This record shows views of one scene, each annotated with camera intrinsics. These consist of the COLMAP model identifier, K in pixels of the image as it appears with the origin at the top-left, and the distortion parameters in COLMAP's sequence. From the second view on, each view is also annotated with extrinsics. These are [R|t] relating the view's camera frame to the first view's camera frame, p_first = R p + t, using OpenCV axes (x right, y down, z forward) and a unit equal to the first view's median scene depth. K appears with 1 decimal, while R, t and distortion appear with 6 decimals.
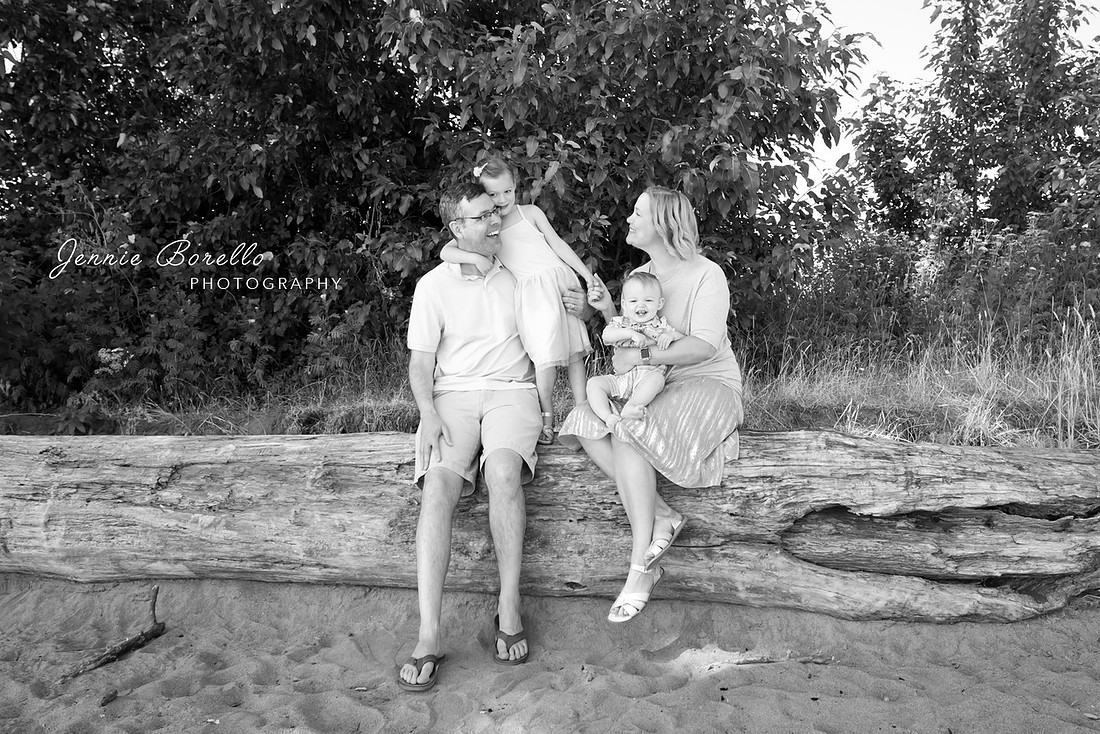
lens RADIAL K [[853.8, 0, 550.0], [0, 853.8, 367.0], [0, 0, 1]] dist [-0.091975, 0.057645]
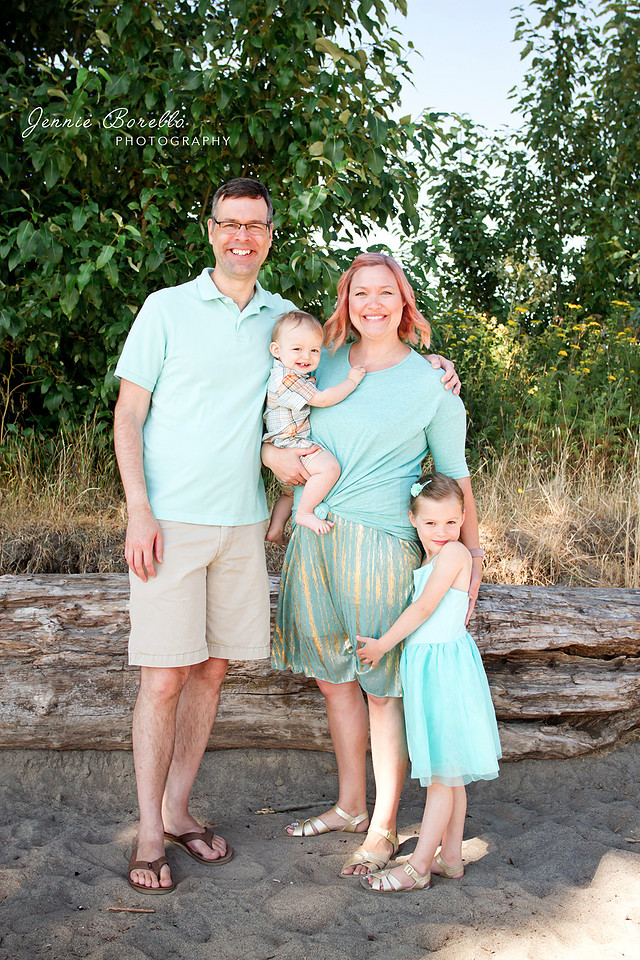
lens RADIAL K [[1103.2, 0, 320.0], [0, 1103.2, 480.0], [0, 0, 1]] dist [-0.048835, 0.037319]
pose [[0.966538, 0.012885, 0.256200, -0.105831], [-0.023568, 0.998974, 0.038668, -0.086758], [-0.255439, -0.043412, 0.965850, -0.237593]]
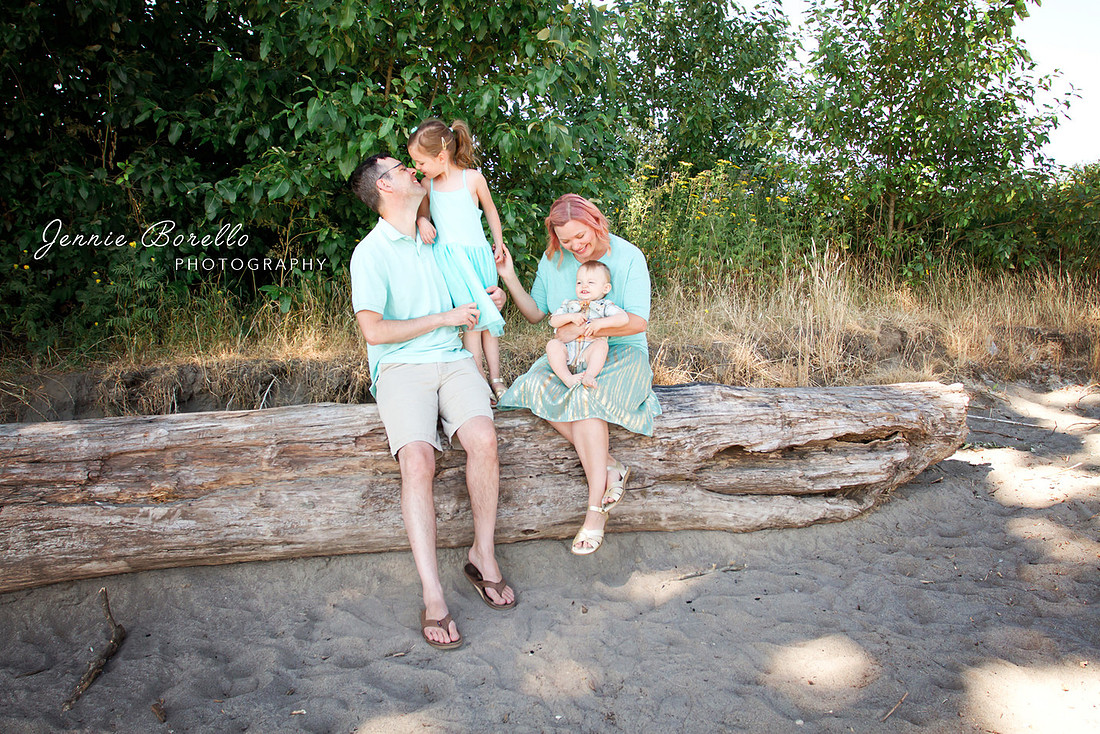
lens RADIAL K [[853.8, 0, 550.0], [0, 853.8, 367.0], [0, 0, 1]] dist [-0.091975, 0.057645]
pose [[0.911418, -0.047140, 0.408773, -0.410159], [0.000978, 0.993662, 0.112409, -0.092245], [-0.411481, -0.102052, 0.905687, -0.022085]]
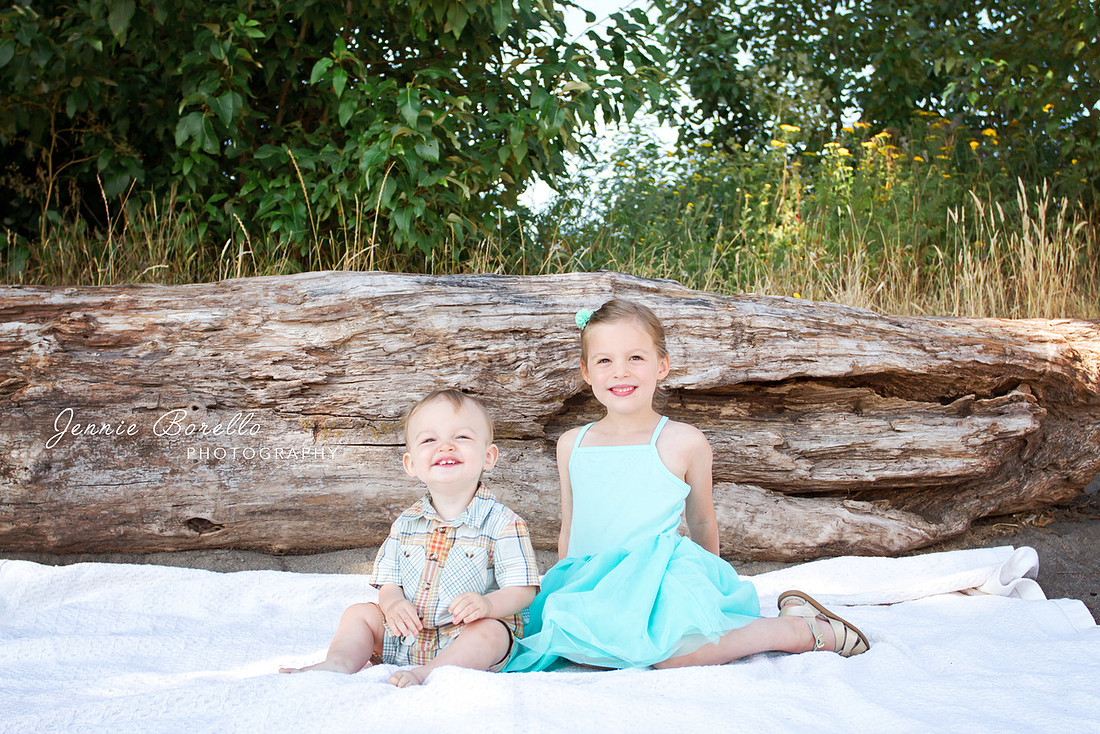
lens RADIAL K [[1426.6, 0, 550.0], [0, 1426.6, 367.0], [0, 0, 1]] dist [-0.012878, -0.090490]
pose [[0.964645, 0.006715, 0.263466, 0.001382], [0.006010, 0.998855, -0.047461, 0.201107], [-0.263483, 0.047366, 0.963500, -0.011755]]
